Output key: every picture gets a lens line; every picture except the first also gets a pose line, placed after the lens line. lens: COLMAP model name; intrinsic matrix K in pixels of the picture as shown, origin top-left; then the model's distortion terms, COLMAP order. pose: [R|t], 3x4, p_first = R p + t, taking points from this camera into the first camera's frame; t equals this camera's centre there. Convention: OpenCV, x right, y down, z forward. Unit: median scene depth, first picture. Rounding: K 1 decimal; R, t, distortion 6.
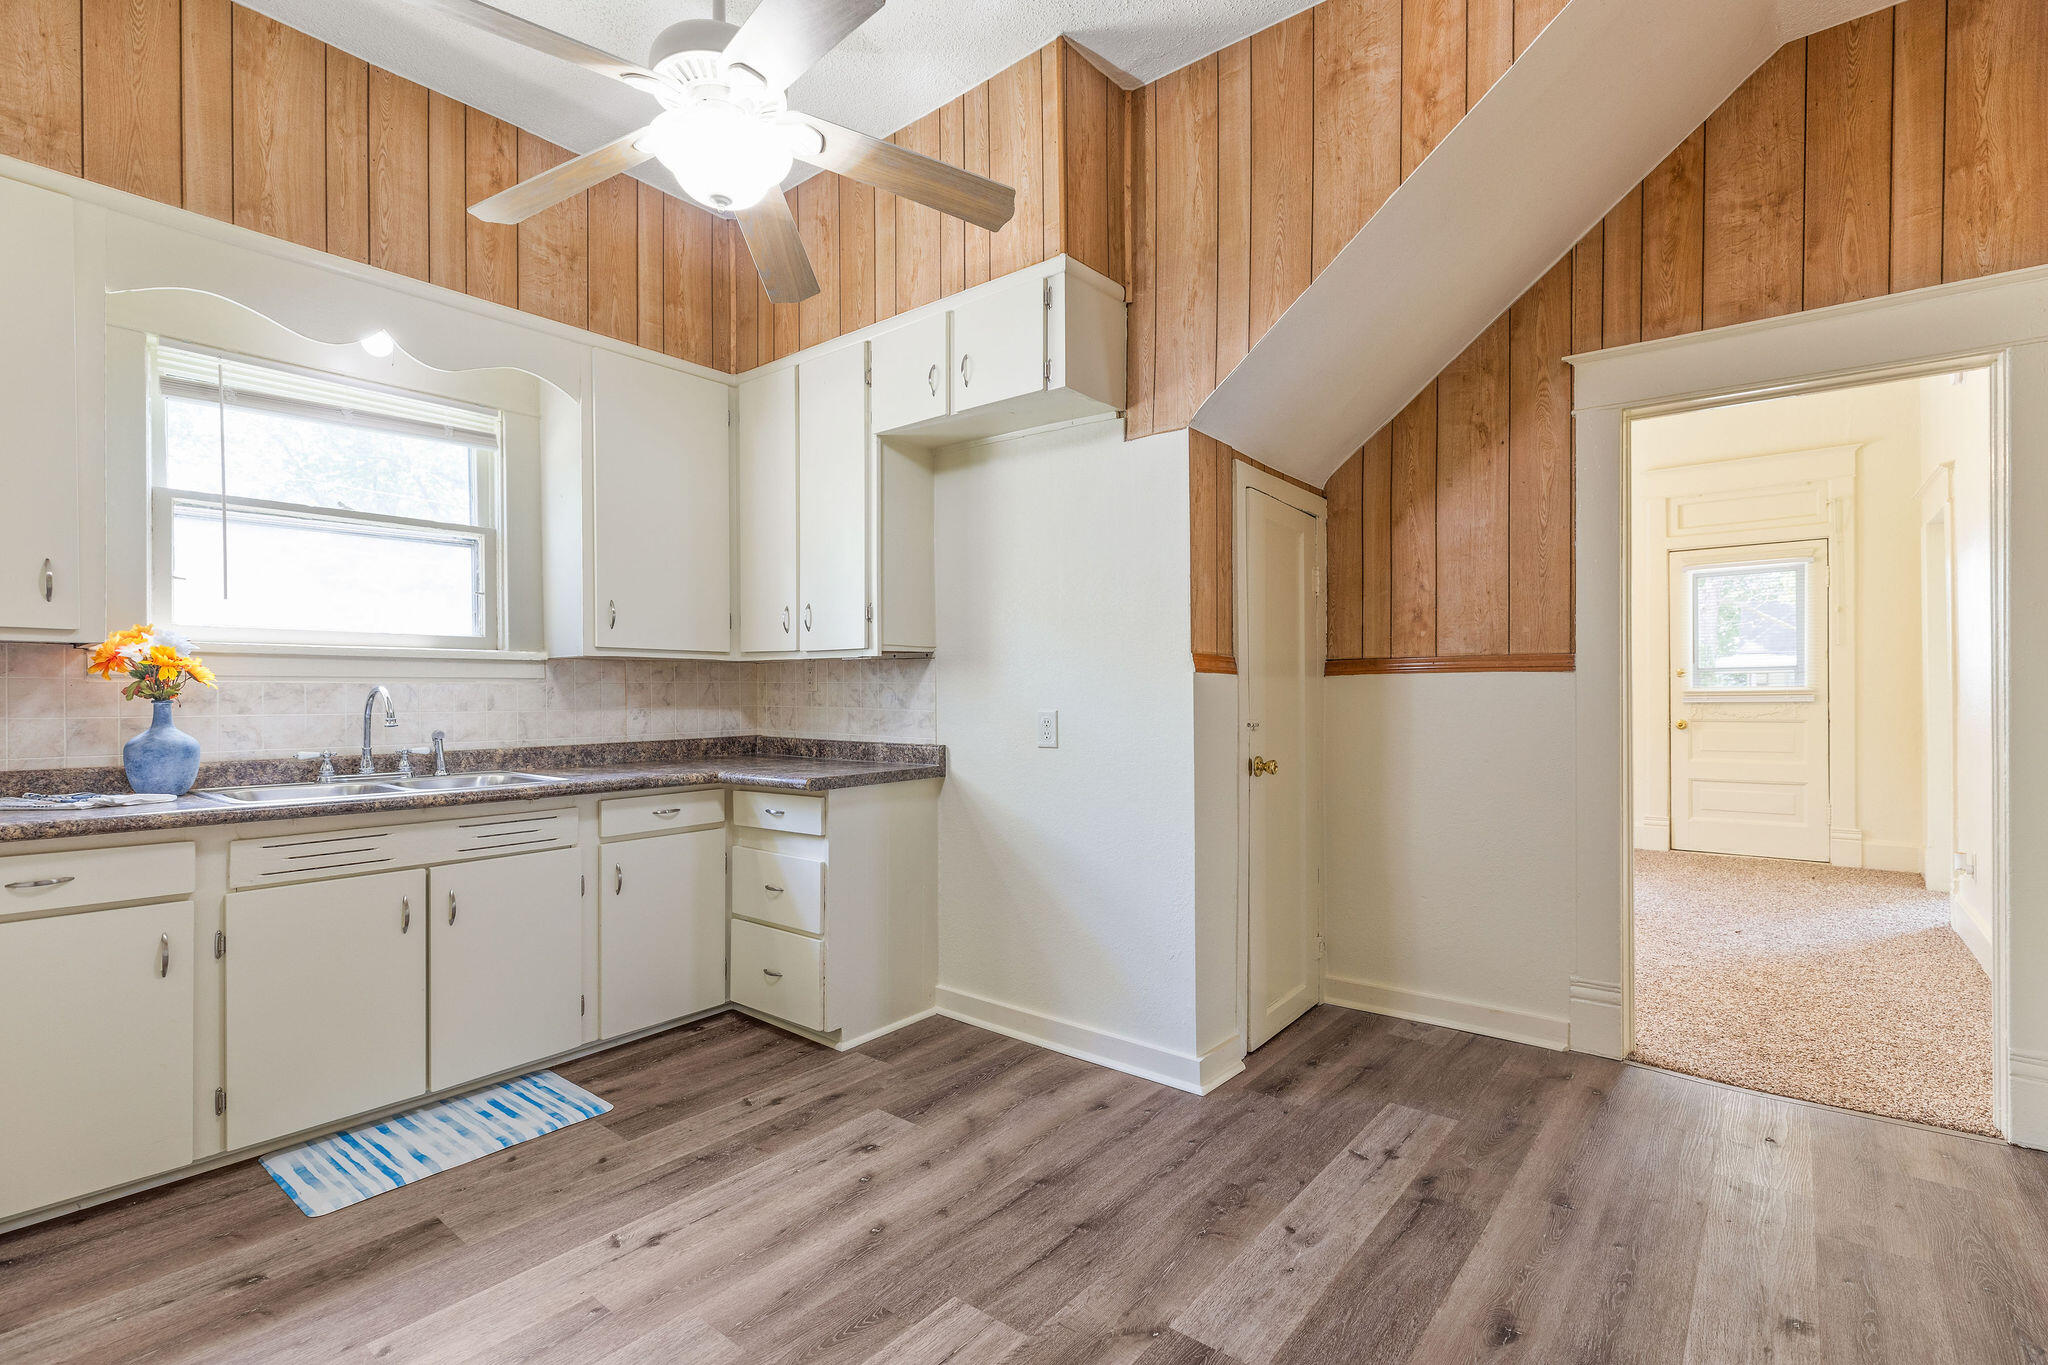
lens RADIAL K [[936.2, 0, 1027.2], [0, 936.2, 692.1], [0, 0, 1]] dist [0.008924, -0.000785]
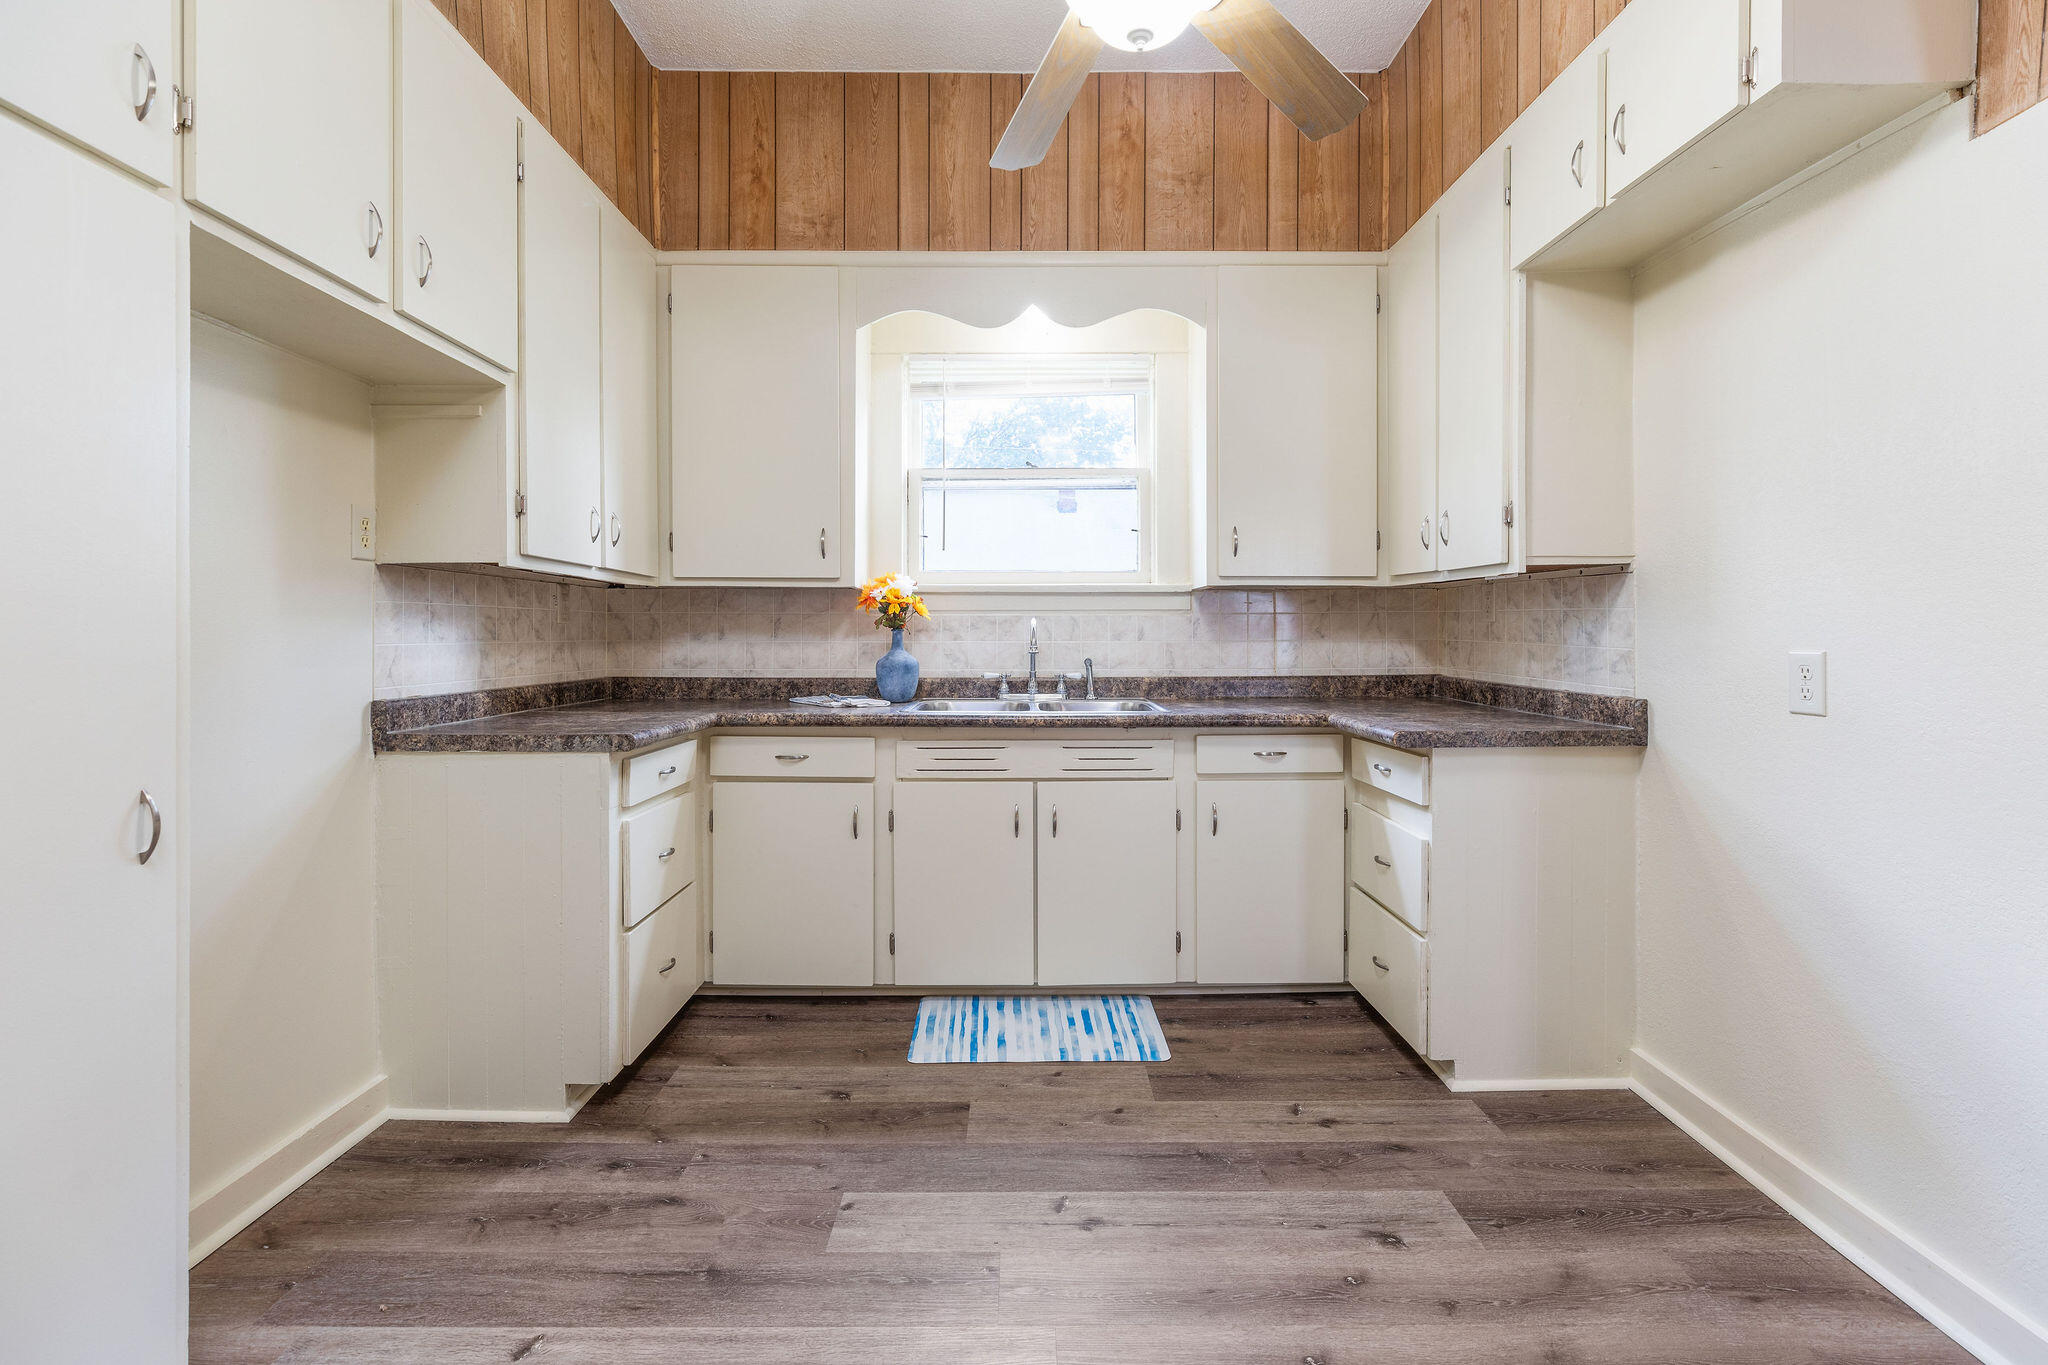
lens RADIAL K [[936.2, 0, 1017.9], [0, 936.2, 634.5], [0, 0, 1]] dist [0.008924, -0.000785]
pose [[0.637334, 0.007369, -0.770552, 0.173427], [0.000140, 0.999953, 0.009679, 0.003026], [0.770587, -0.006277, 0.637304, 0.252396]]
